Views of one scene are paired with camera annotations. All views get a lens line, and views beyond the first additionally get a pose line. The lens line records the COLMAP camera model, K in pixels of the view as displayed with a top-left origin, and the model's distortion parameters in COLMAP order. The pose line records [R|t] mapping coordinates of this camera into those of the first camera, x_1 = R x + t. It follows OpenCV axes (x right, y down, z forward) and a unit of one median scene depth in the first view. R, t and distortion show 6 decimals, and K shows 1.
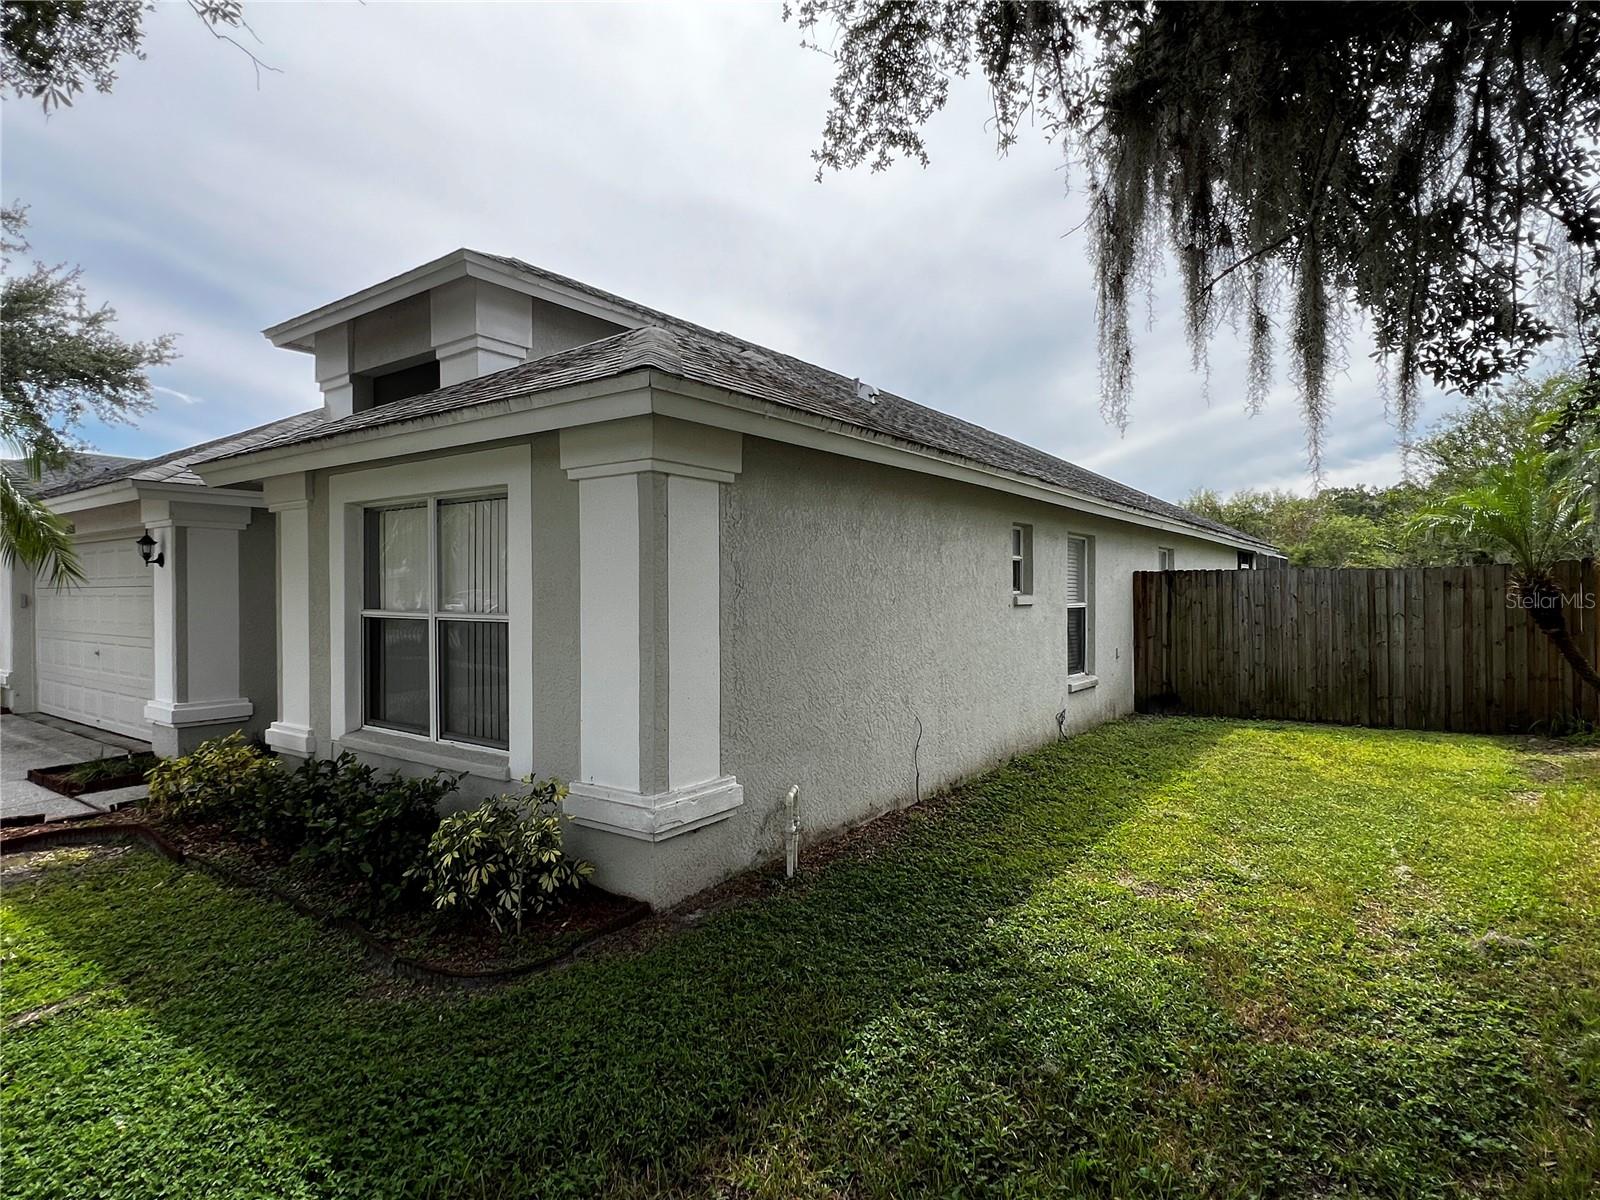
lens RADIAL K [[847.3, 0, 802.2], [0, 847.3, 602.6], [0, 0, 1]] dist [-0.005587, -0.000811]
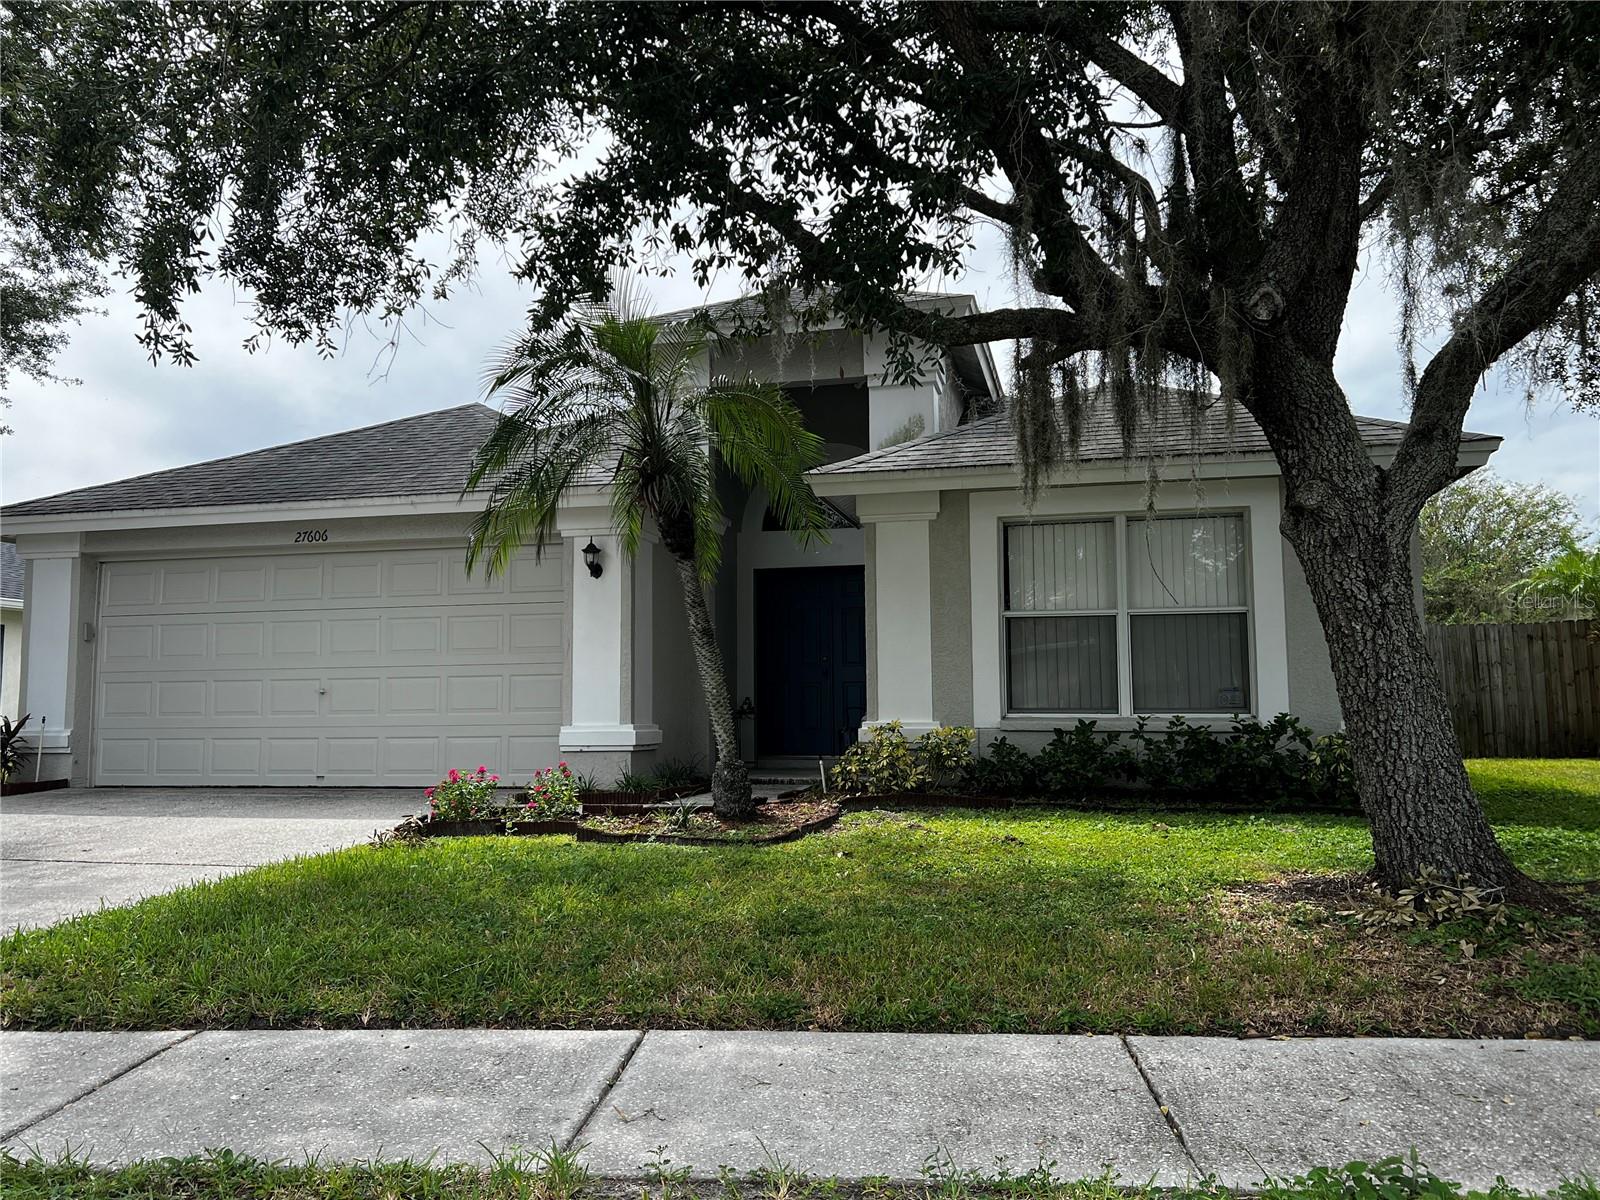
lens RADIAL K [[1248.6, 0, 798.2], [0, 1248.6, 593.8], [0, 0, 1]] dist [0.010764, 0.003435]
pose [[0.930161, 0.032750, 0.365687, -0.877424], [0.007932, 0.993989, -0.109193, 0.104904], [-0.367065, 0.104467, 0.924310, -0.287526]]
